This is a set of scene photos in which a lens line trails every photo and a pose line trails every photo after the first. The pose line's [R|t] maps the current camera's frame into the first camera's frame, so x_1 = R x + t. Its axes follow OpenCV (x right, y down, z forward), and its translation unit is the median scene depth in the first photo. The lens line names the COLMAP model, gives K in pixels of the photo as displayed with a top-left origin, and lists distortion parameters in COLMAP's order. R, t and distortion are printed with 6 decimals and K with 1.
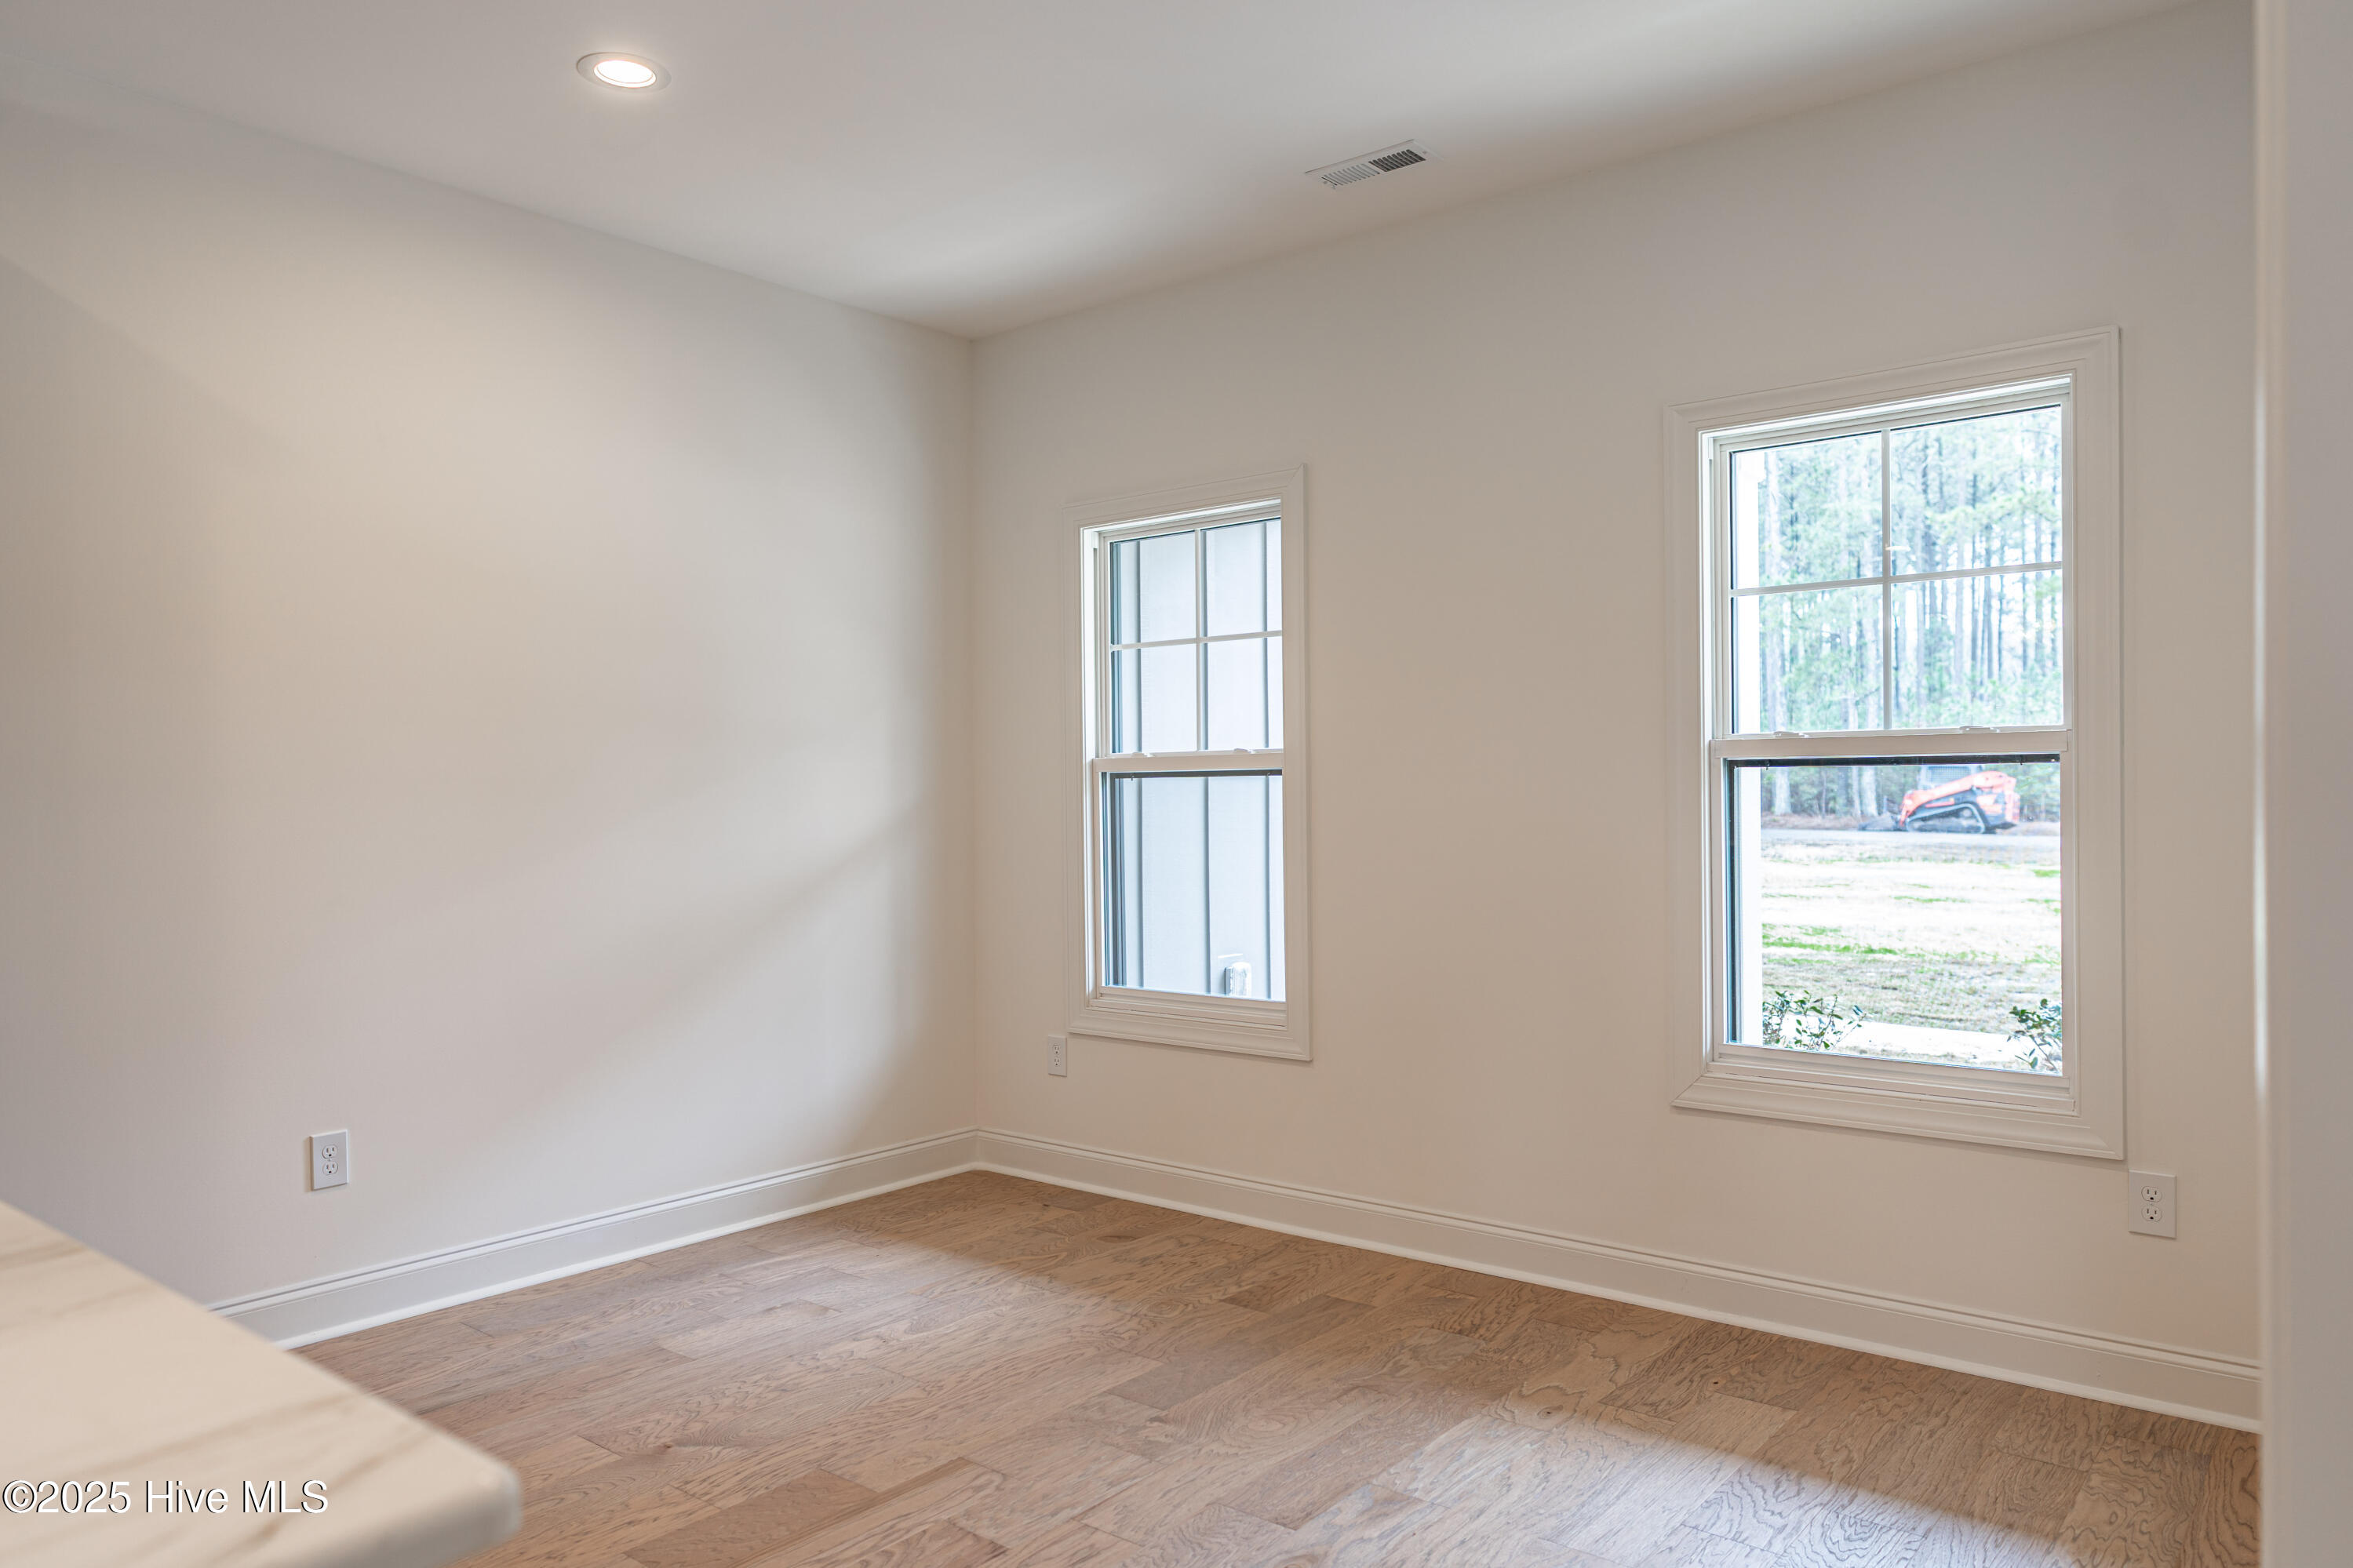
lens RADIAL K [[1589.6, 0, 1188.8], [0, 1589.6, 797.5], [0, 0, 1]] dist [-0.003124, 0.003703]
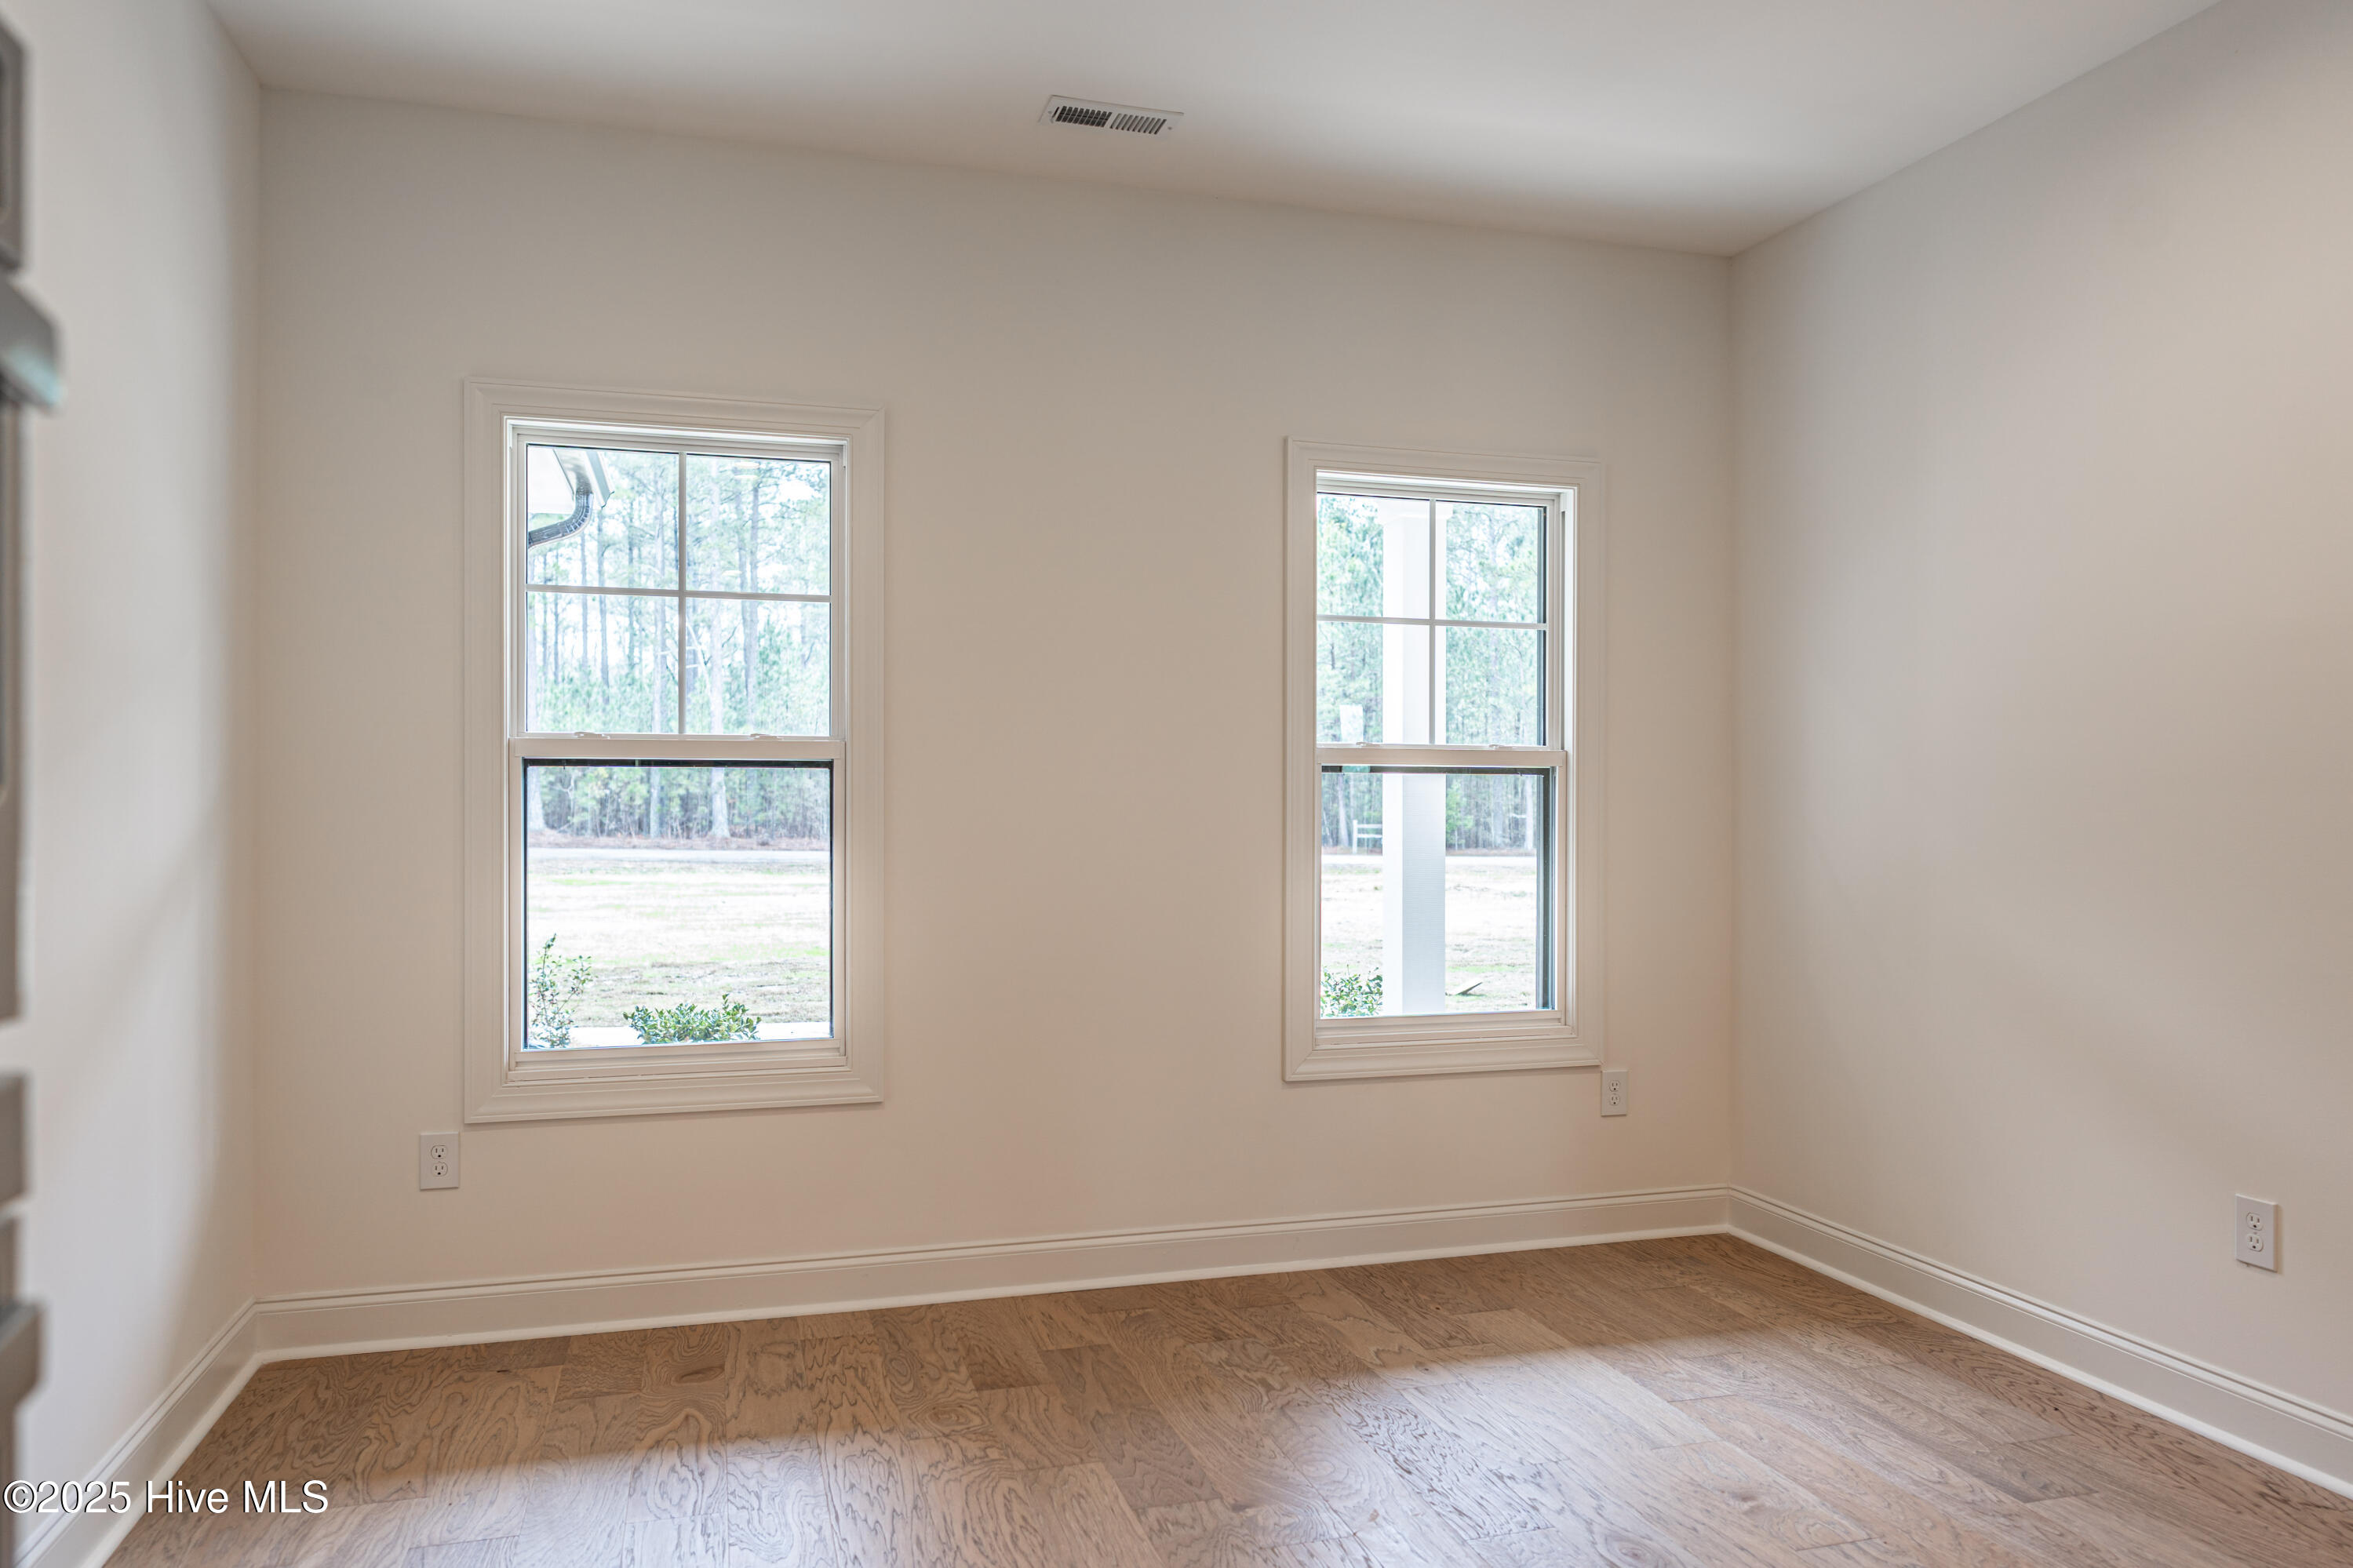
lens RADIAL K [[1589.6, 0, 1184.3], [0, 1589.6, 779.7], [0, 0, 1]] dist [-0.003124, 0.003703]
pose [[0.551887, 0.019833, 0.833683, -0.624906], [-0.008019, 0.999797, -0.018475, 0.008595], [-0.833881, 0.003511, 0.551934, 0.443643]]
